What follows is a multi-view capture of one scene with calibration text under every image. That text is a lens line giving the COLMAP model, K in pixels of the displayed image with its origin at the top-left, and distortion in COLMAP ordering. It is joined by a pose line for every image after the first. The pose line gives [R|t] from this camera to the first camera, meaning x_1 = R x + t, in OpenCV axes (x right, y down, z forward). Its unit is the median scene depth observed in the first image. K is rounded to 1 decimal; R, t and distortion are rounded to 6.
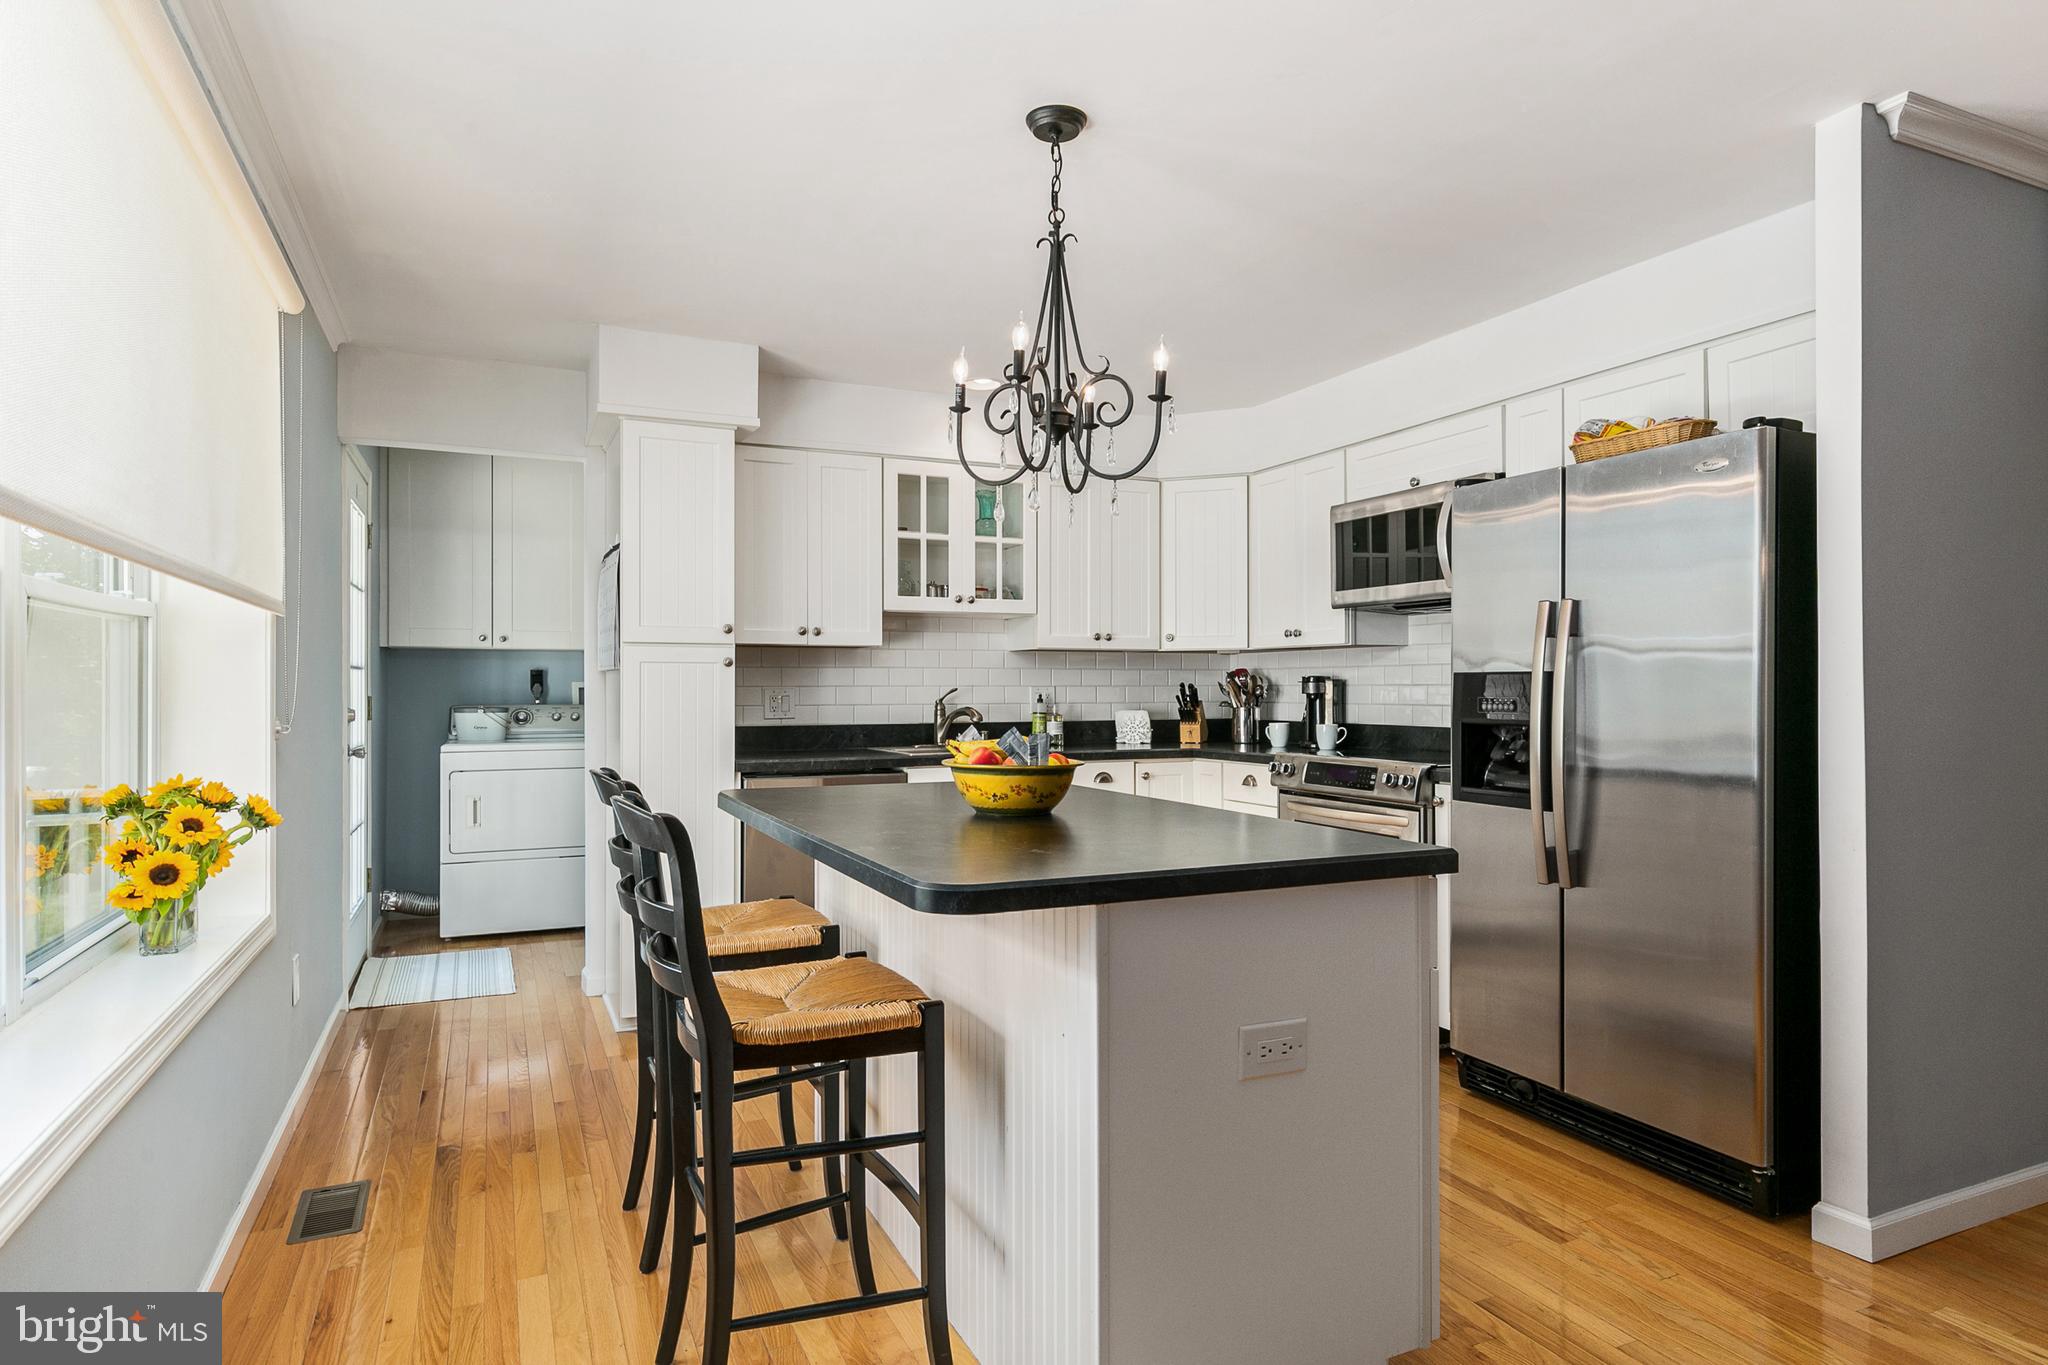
lens RADIAL K [[1160.5, 0, 1034.0], [0, 1160.5, 684.5], [0, 0, 1]] dist [0.007645, -0.000535]
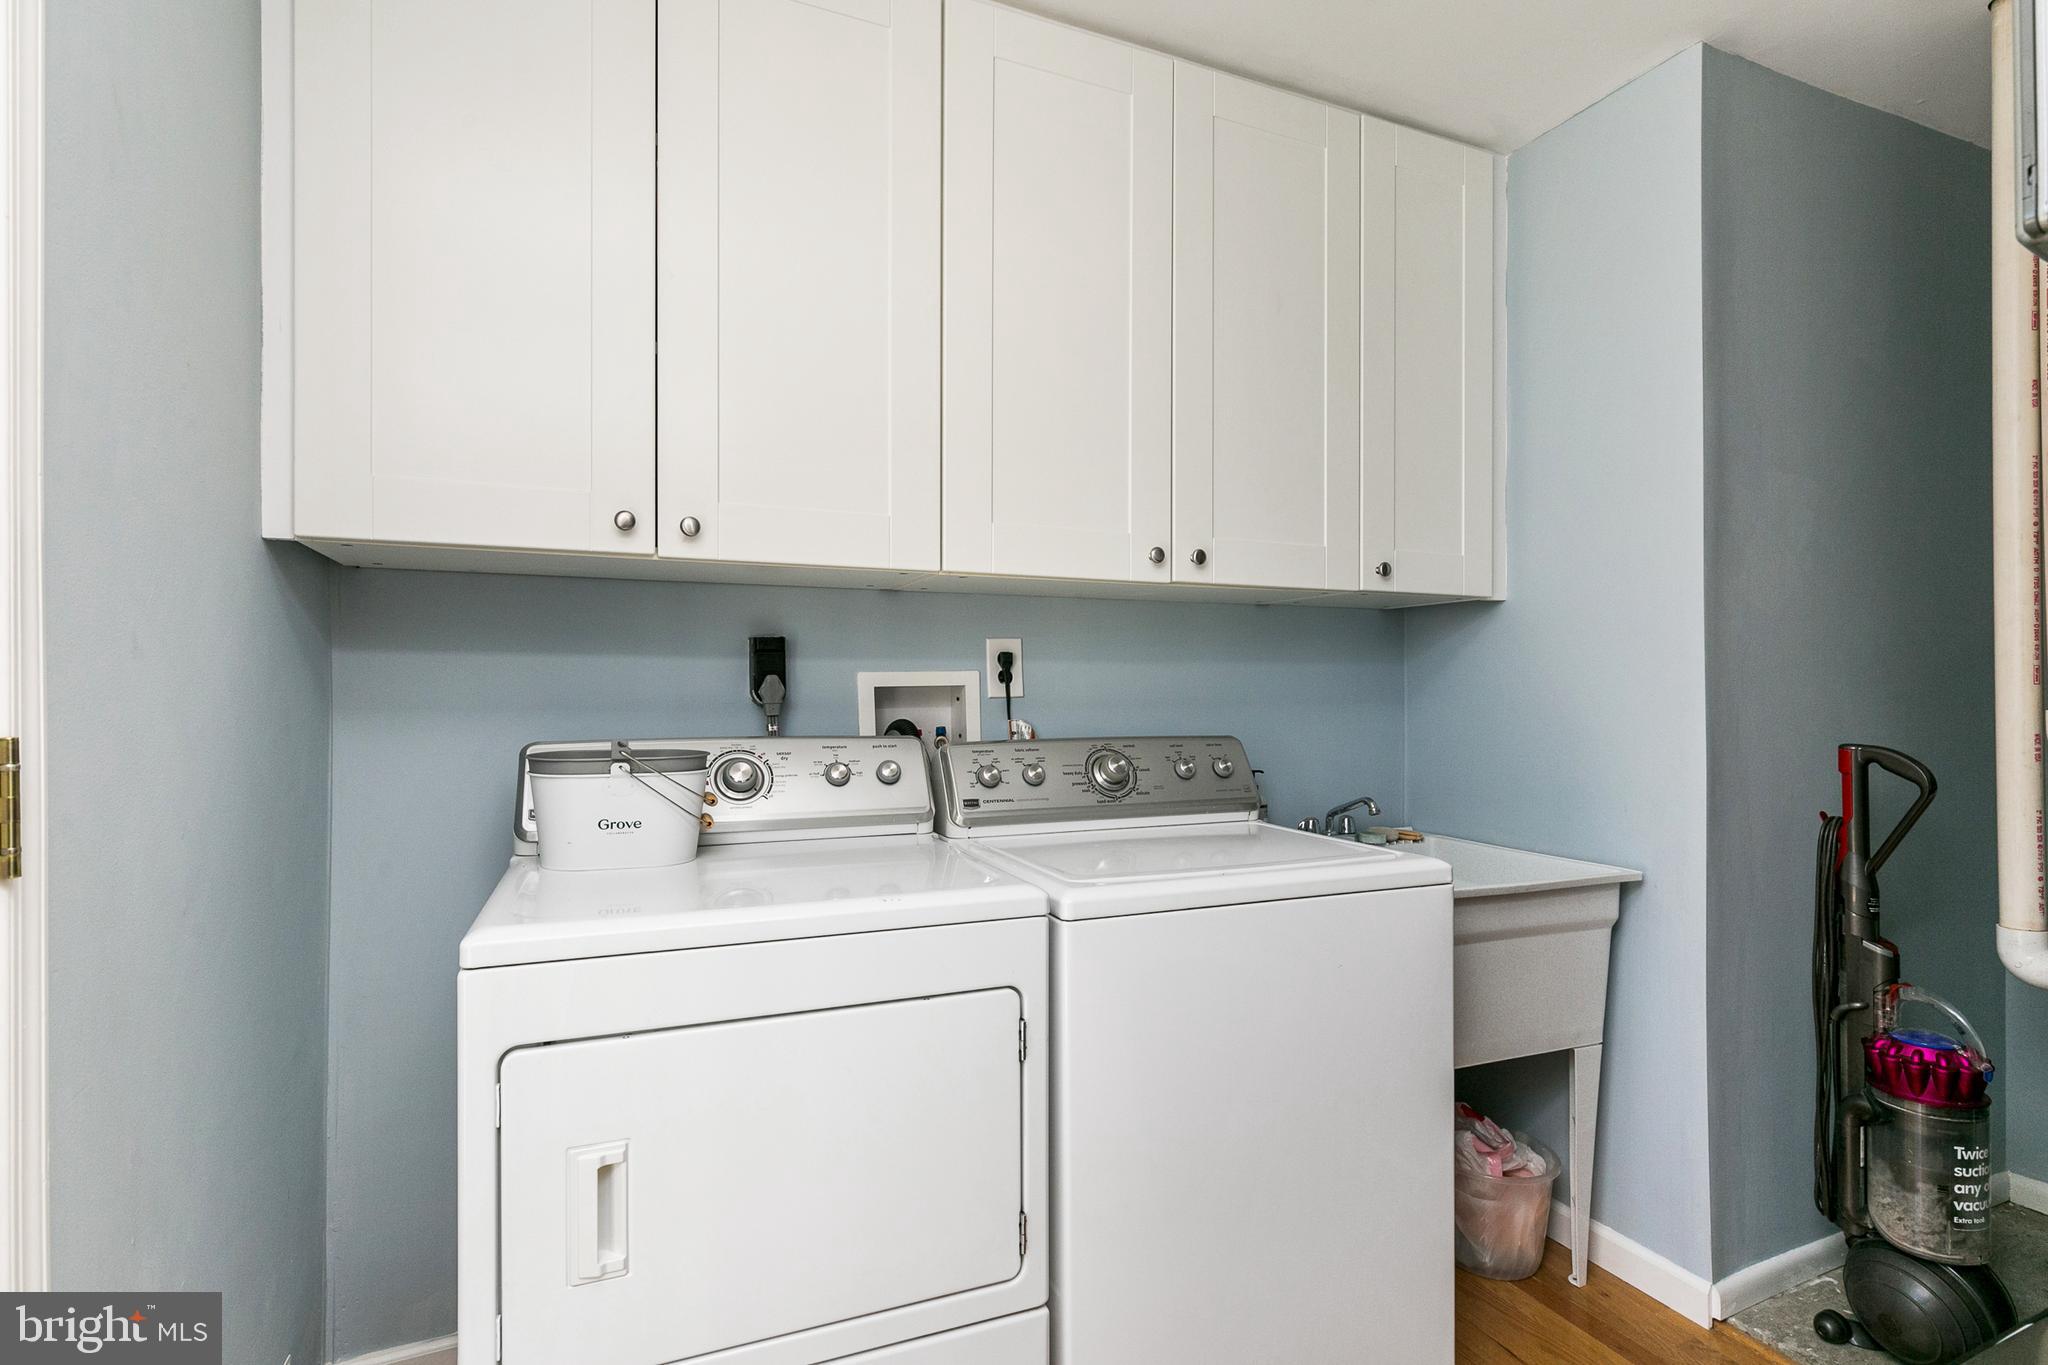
lens RADIAL K [[1039.3, 0, 1021.2], [0, 1039.3, 679.2], [0, 0, 1]] dist [0.000991, 0.000620]
pose [[0.998619, 0.005692, -0.052220, -0.444157], [-0.005606, 0.999983, 0.001782, -0.000174], [0.052229, -0.001487, 0.998634, 0.914577]]
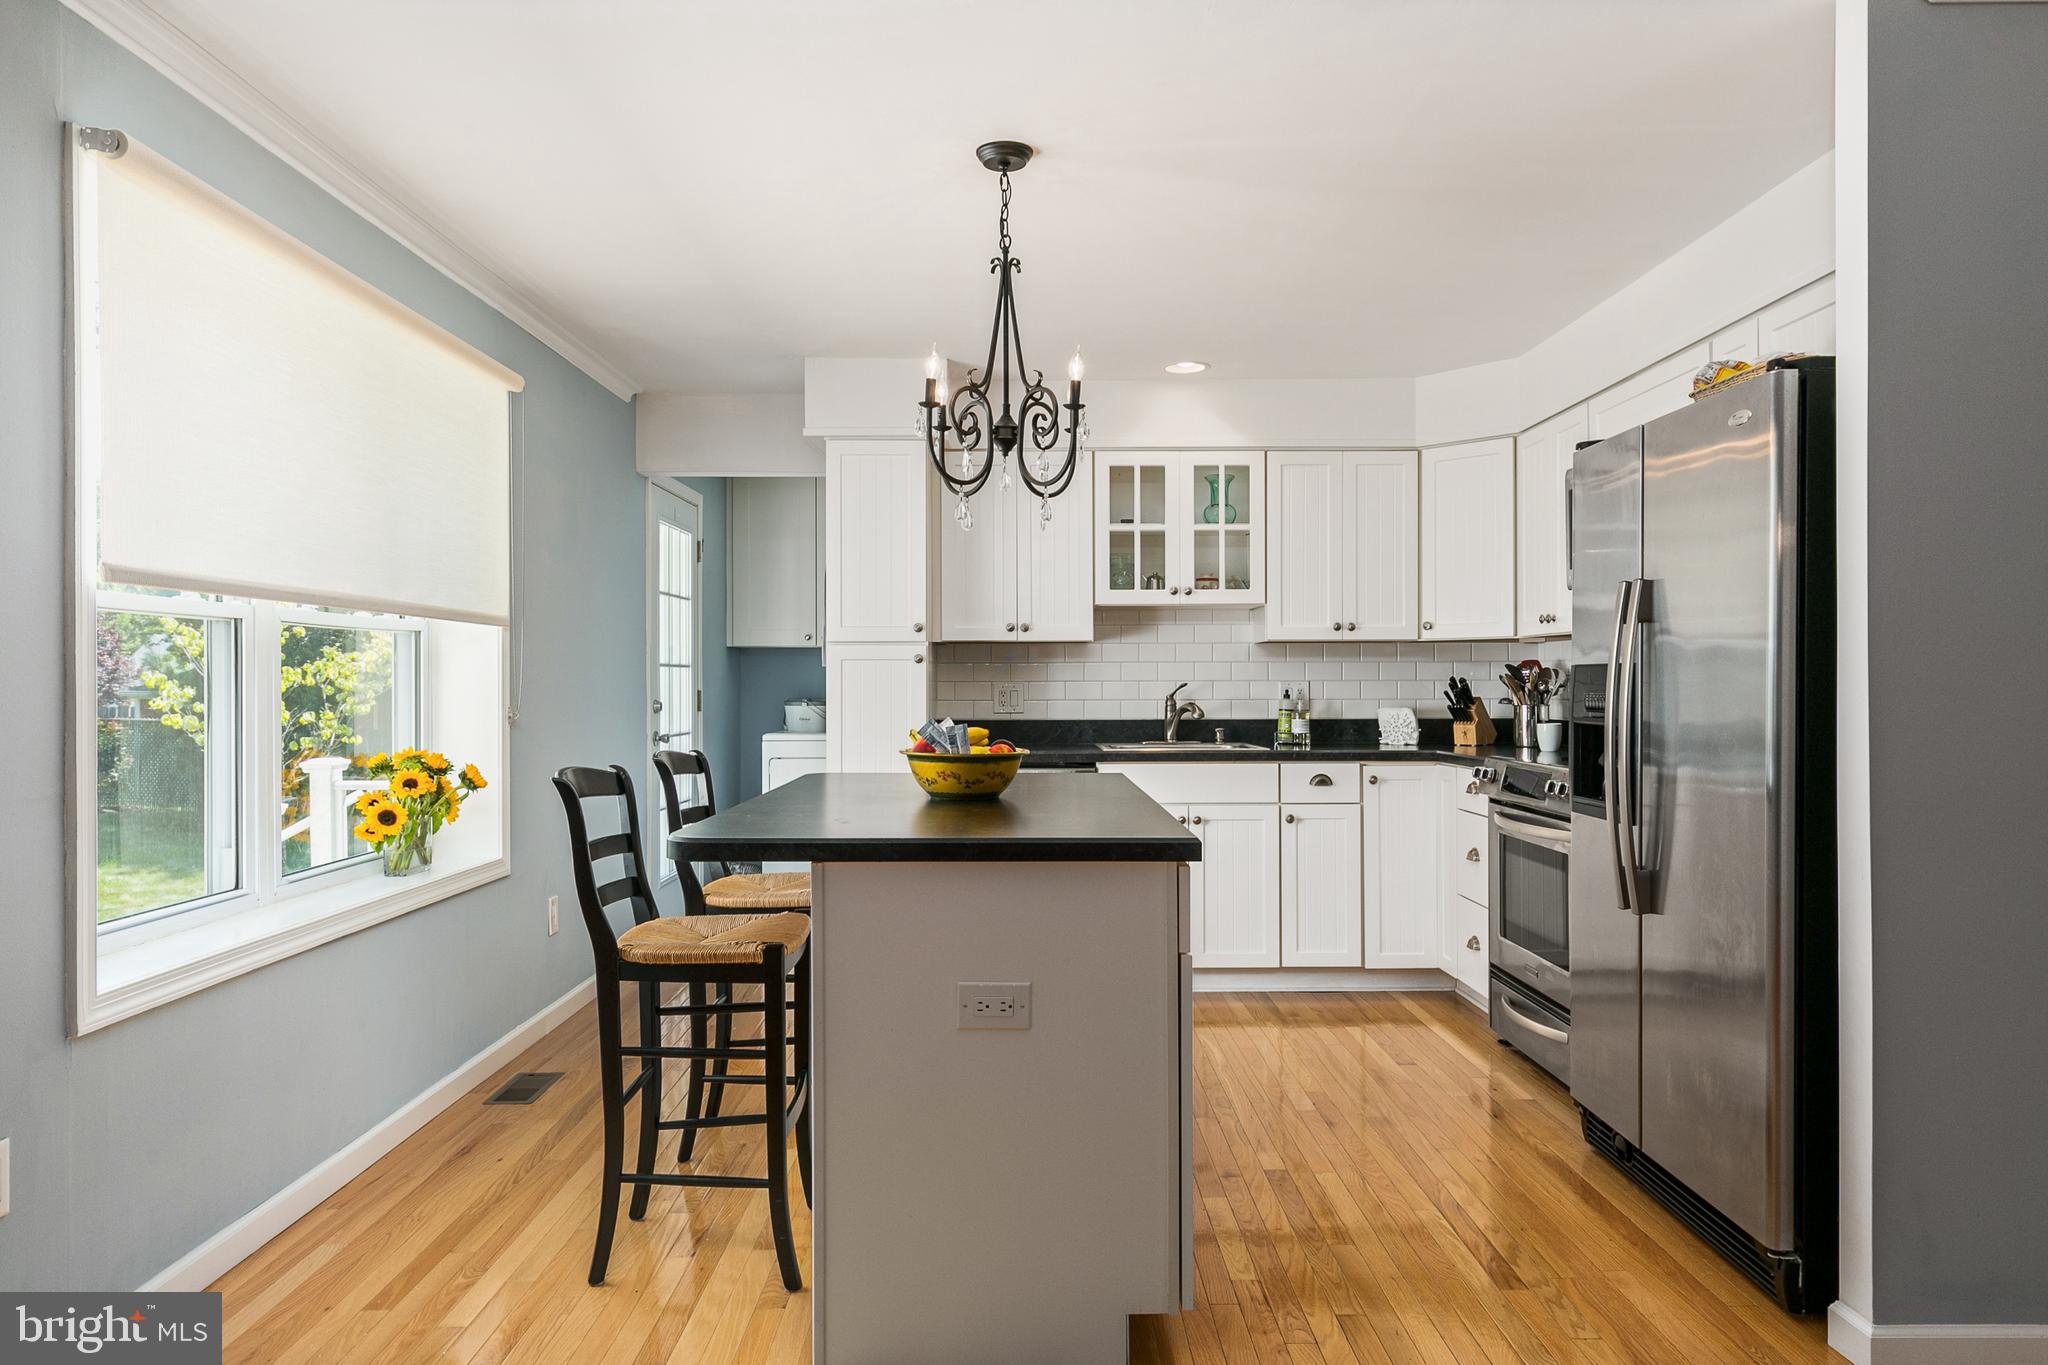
lens RADIAL K [[1330.0, 0, 1026.7], [0, 1330.0, 681.5], [0, 0, 1]] dist [0.003183, -0.000981]
pose [[0.905379, -0.001460, -0.424602, 0.299998], [0.002333, 0.999996, 0.001537, -0.000068], [0.424598, -0.002382, 0.905379, -0.055661]]
